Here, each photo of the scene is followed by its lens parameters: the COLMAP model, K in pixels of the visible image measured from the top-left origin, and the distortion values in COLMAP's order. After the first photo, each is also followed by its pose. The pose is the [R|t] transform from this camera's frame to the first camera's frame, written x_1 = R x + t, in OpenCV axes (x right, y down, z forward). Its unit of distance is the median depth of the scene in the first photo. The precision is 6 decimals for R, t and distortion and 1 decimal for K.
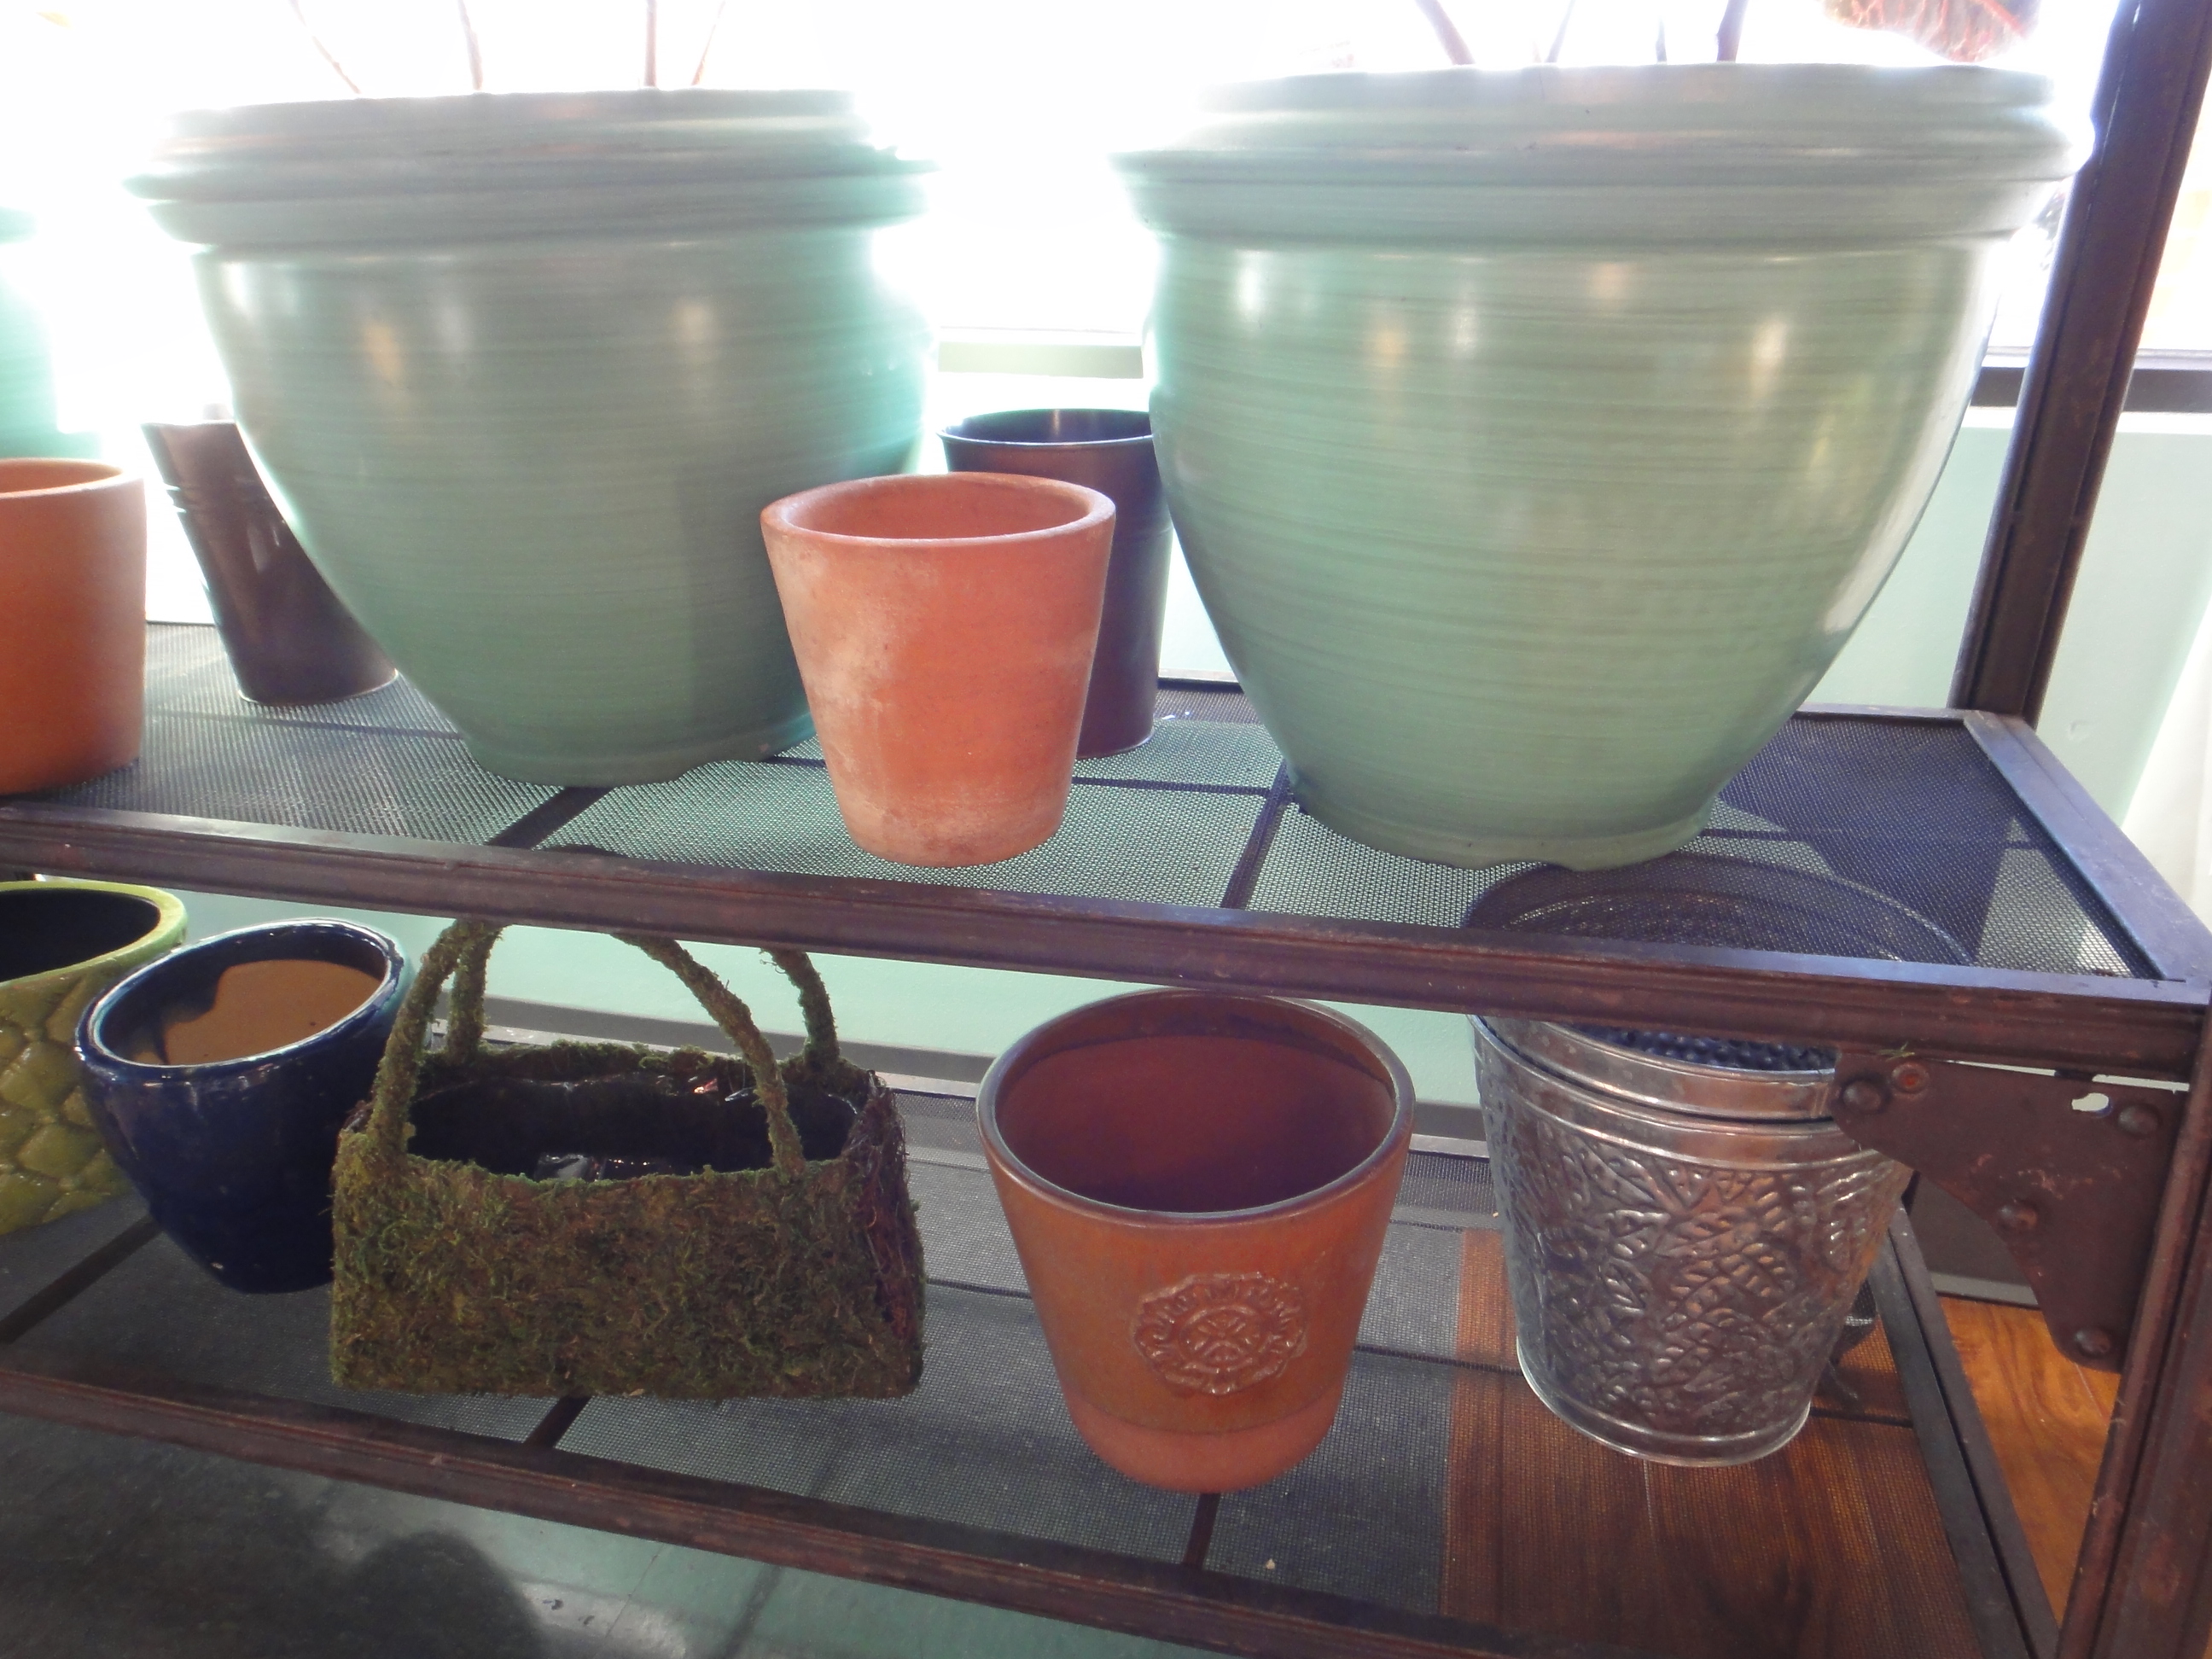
lens RADIAL K [[1536.0, 0, 1111.6], [0, 1536.0, 805.3], [0, 0, 1]] dist [-0.009728, 0.005588]
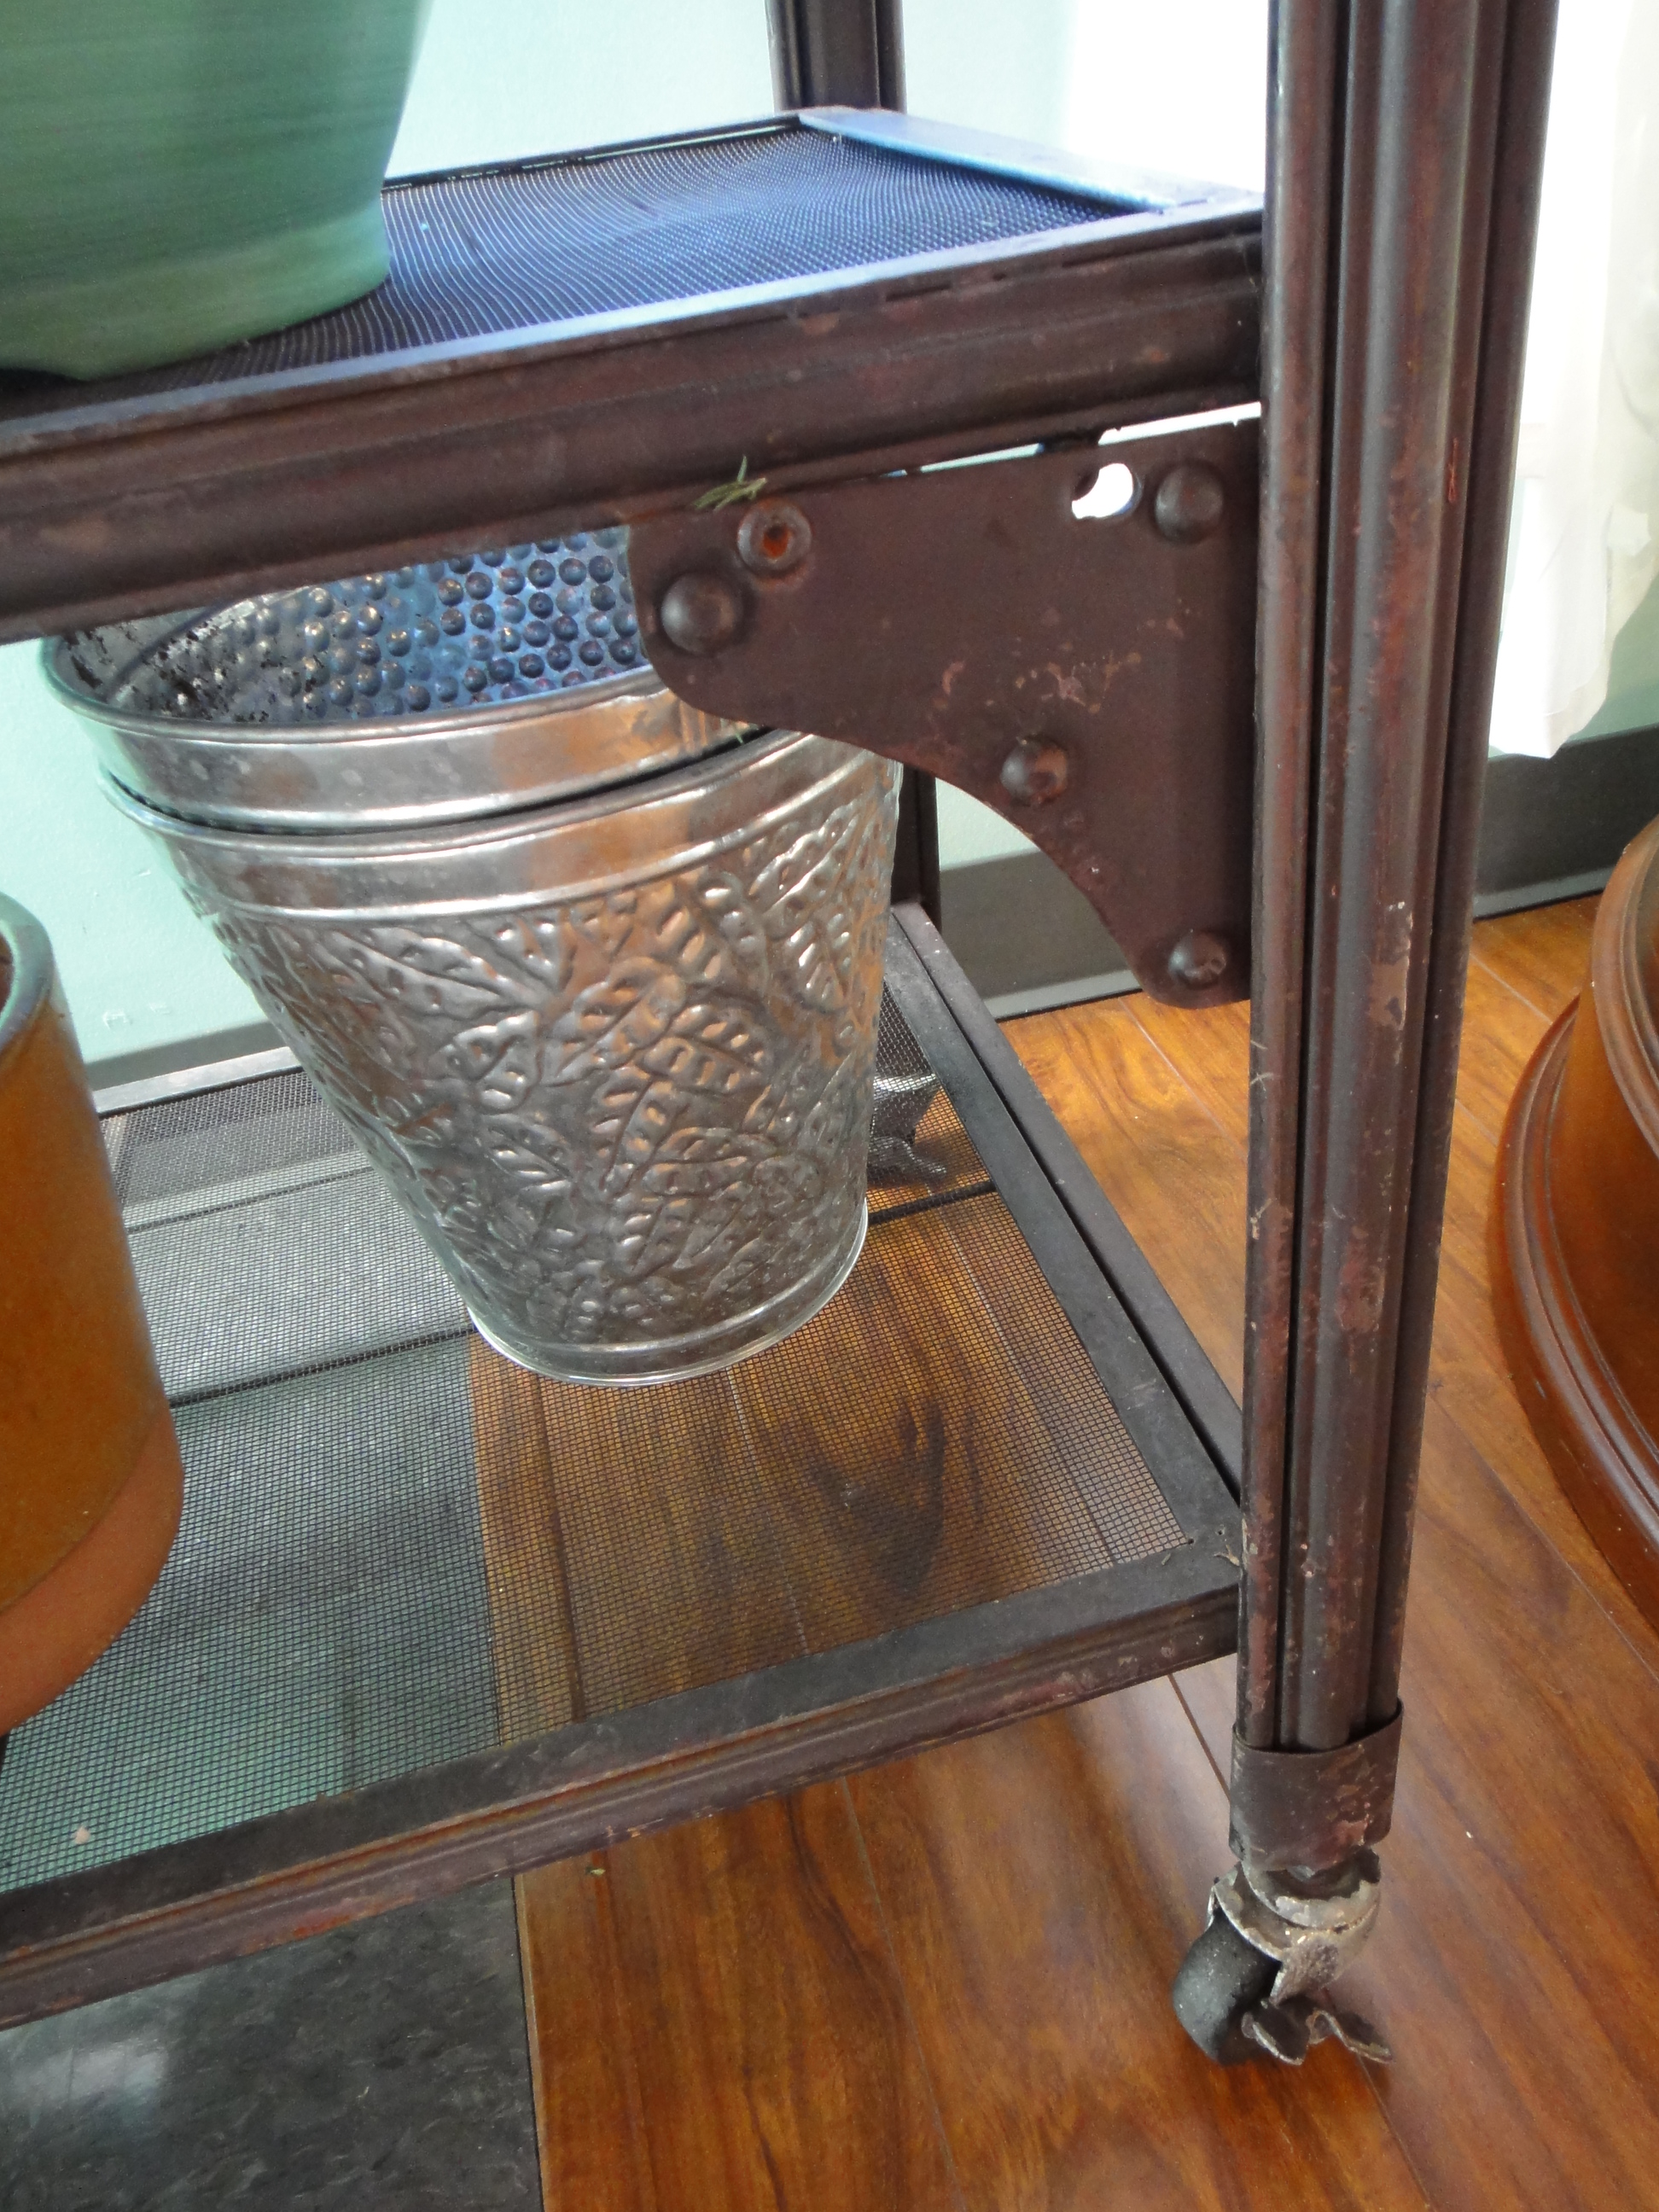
lens RADIAL K [[1536.0, 0, 835.0], [0, 1536.0, 1073.3], [0, 0, 1]] dist [-0.009728, 0.005588]
pose [[0.876090, -0.337779, 0.344051, 0.249508], [0.258238, 0.931332, 0.256776, 0.165486], [-0.407159, -0.136112, 0.903158, 0.425390]]
